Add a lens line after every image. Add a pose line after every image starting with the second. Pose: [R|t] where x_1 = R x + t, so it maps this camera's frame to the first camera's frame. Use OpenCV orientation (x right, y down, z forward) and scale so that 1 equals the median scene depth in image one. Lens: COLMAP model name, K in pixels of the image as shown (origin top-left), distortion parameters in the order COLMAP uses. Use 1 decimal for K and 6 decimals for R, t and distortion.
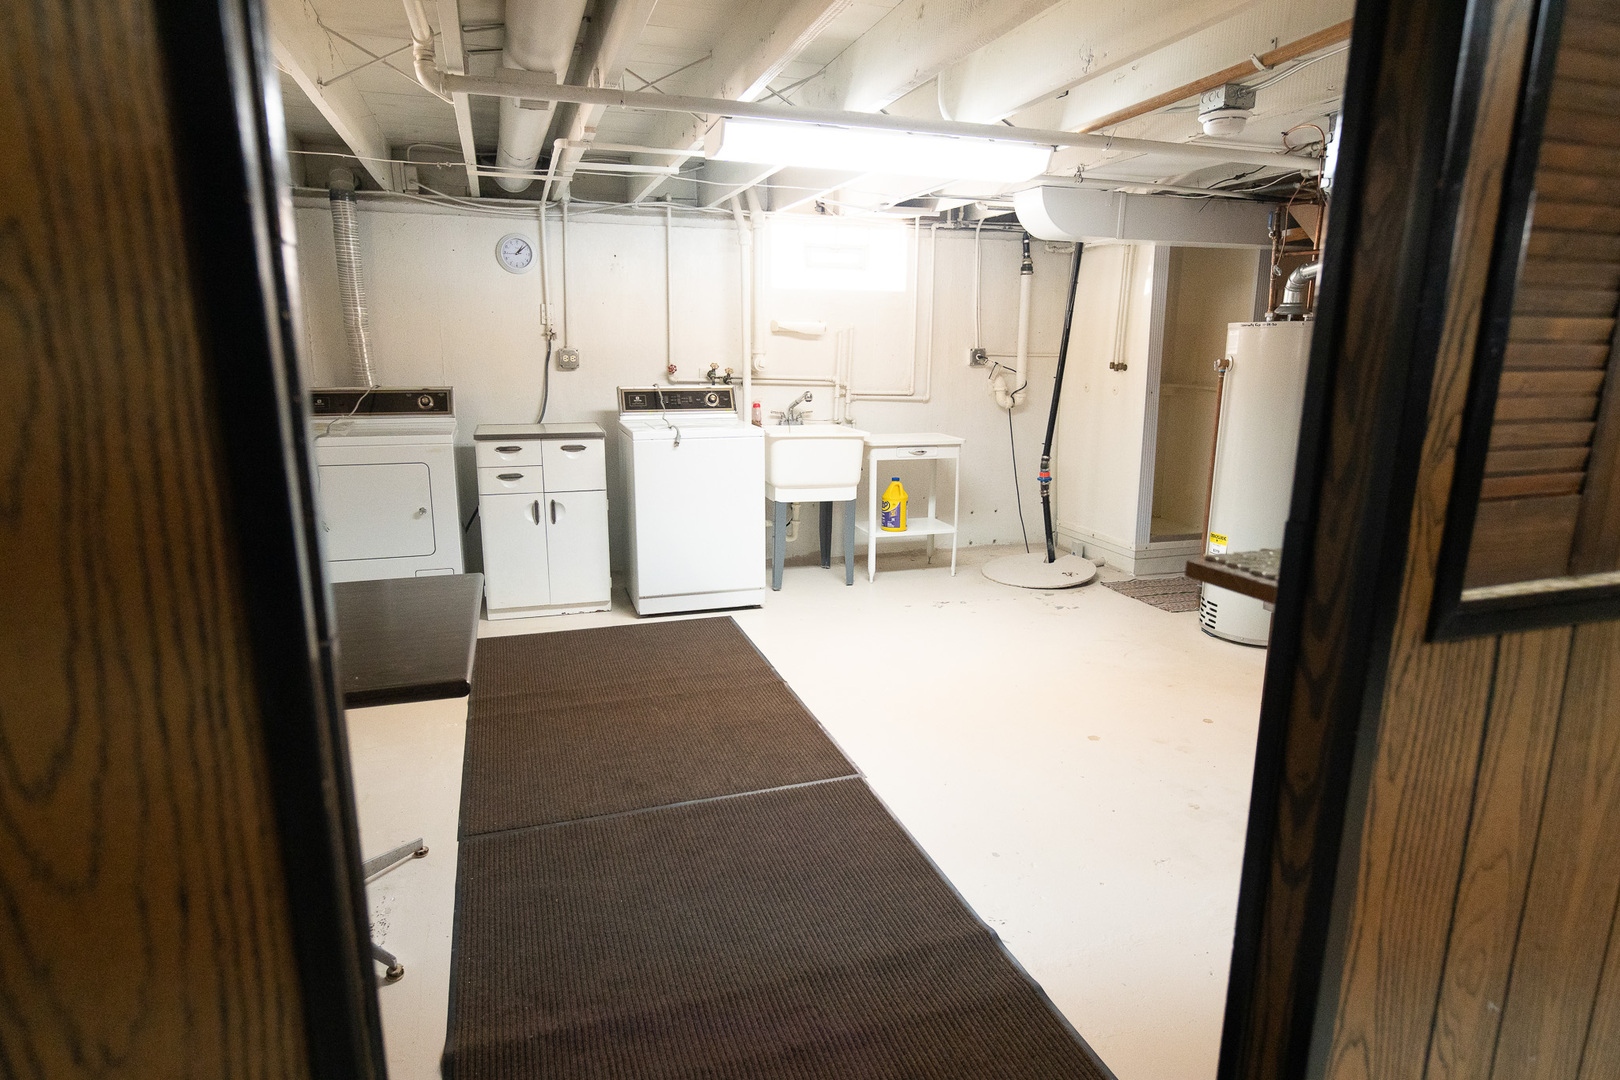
lens RADIAL K [[912.9, 0, 815.9], [0, 912.9, 540.5], [0, 0, 1]] dist [-0.000812, 0.003263]
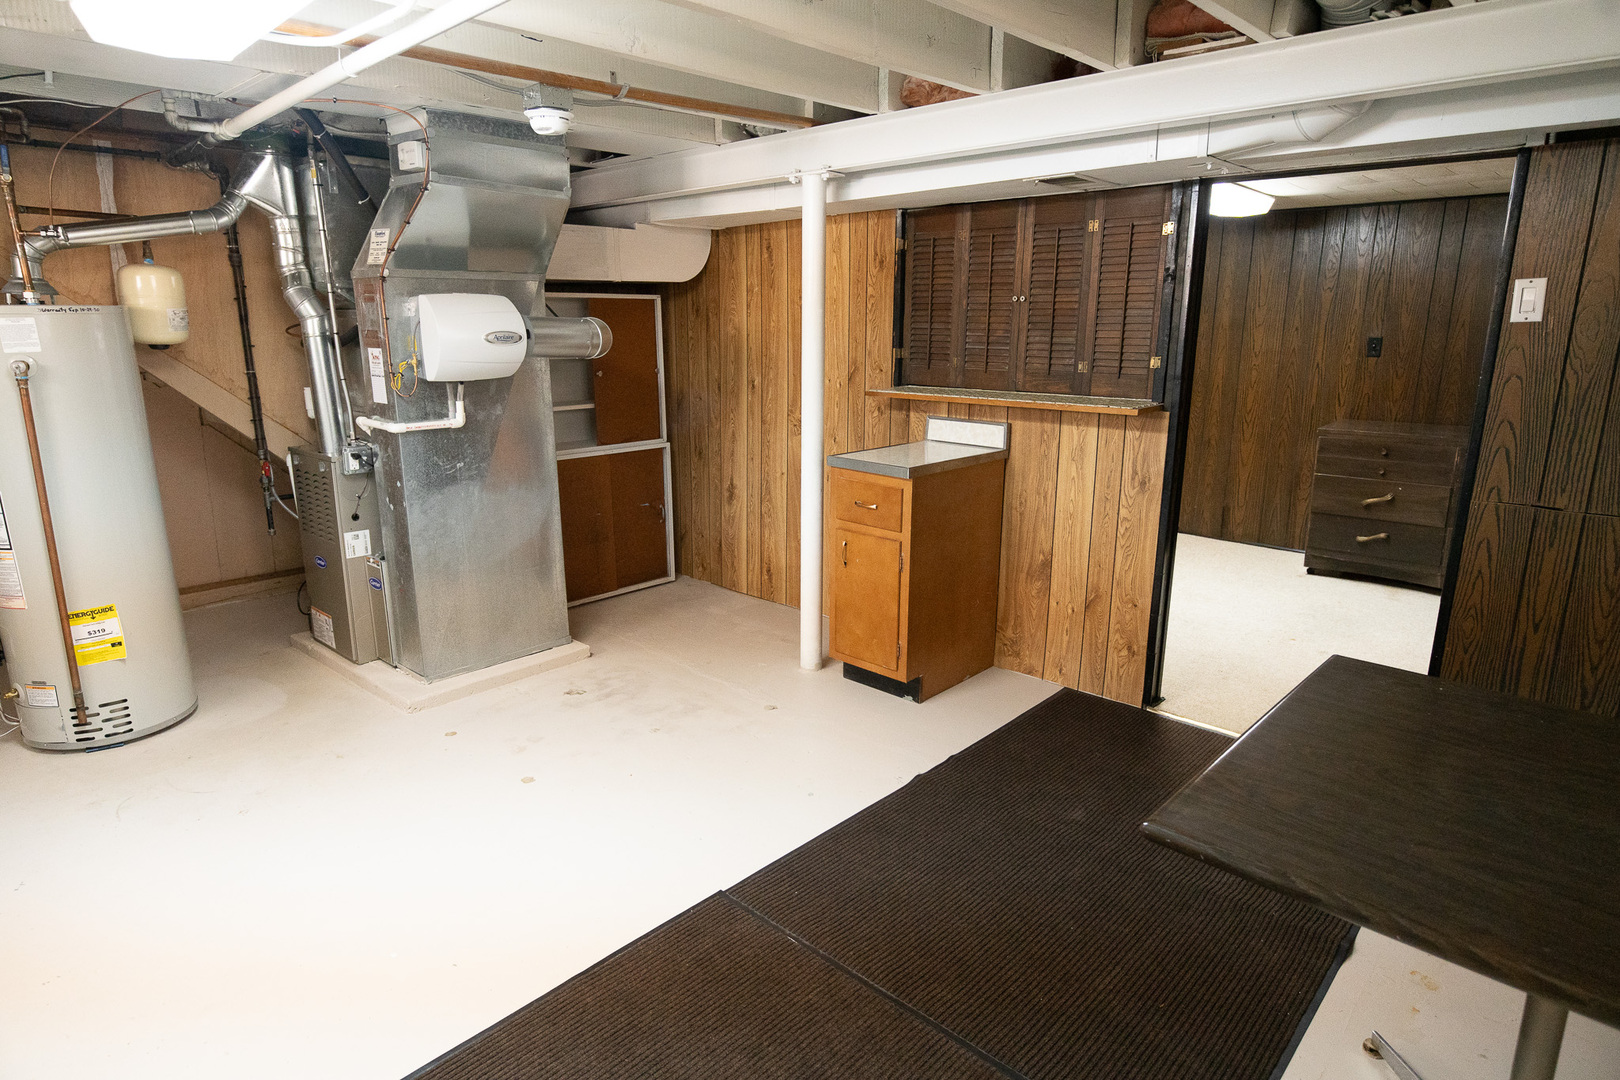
lens RADIAL K [[912.9, 0, 812.5], [0, 912.9, 540.5], [0, 0, 1]] dist [-0.000812, 0.003263]
pose [[-0.471442, -0.218582, 0.854379, -0.342948], [0.184226, 0.923014, 0.337796, -0.159589], [-0.862440, 0.316650, -0.394879, 0.654768]]
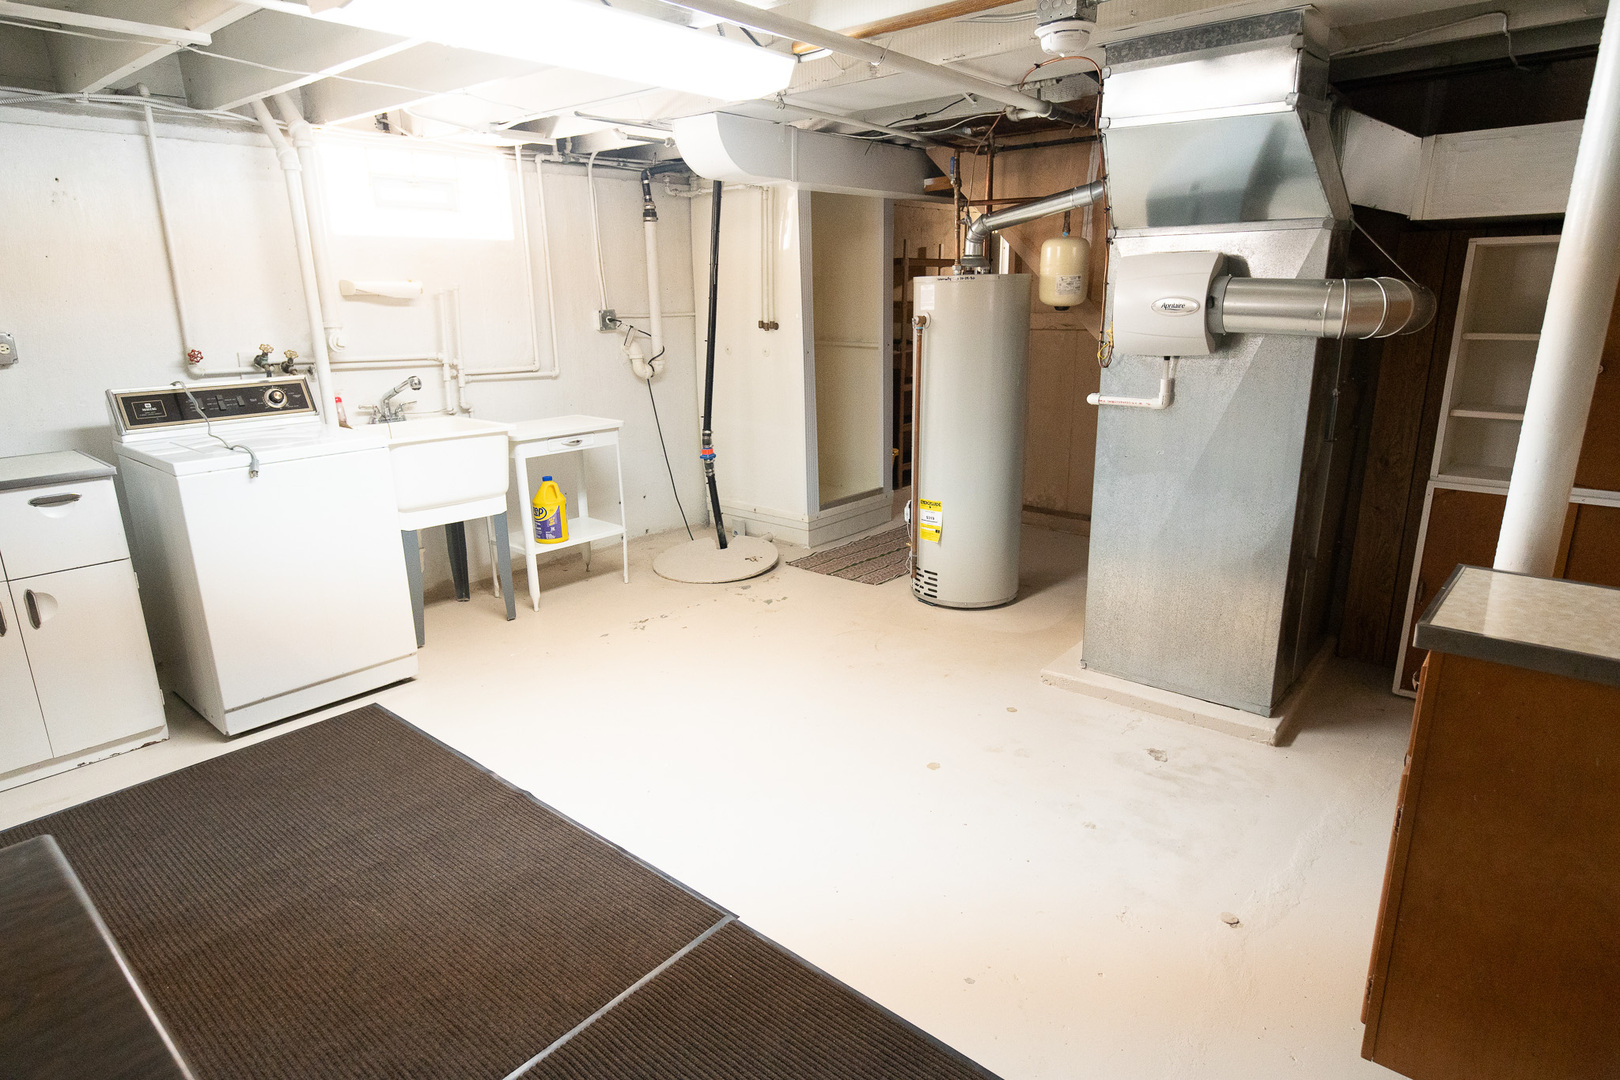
lens RADIAL K [[912.9, 0, 813.2], [0, 912.9, 540.5], [0, 0, 1]] dist [-0.000812, 0.003263]
pose [[0.858763, -0.154643, 0.488479, -0.115553], [0.130007, 0.987931, 0.084205, -0.051985], [-0.495605, -0.008806, 0.868503, 0.193530]]
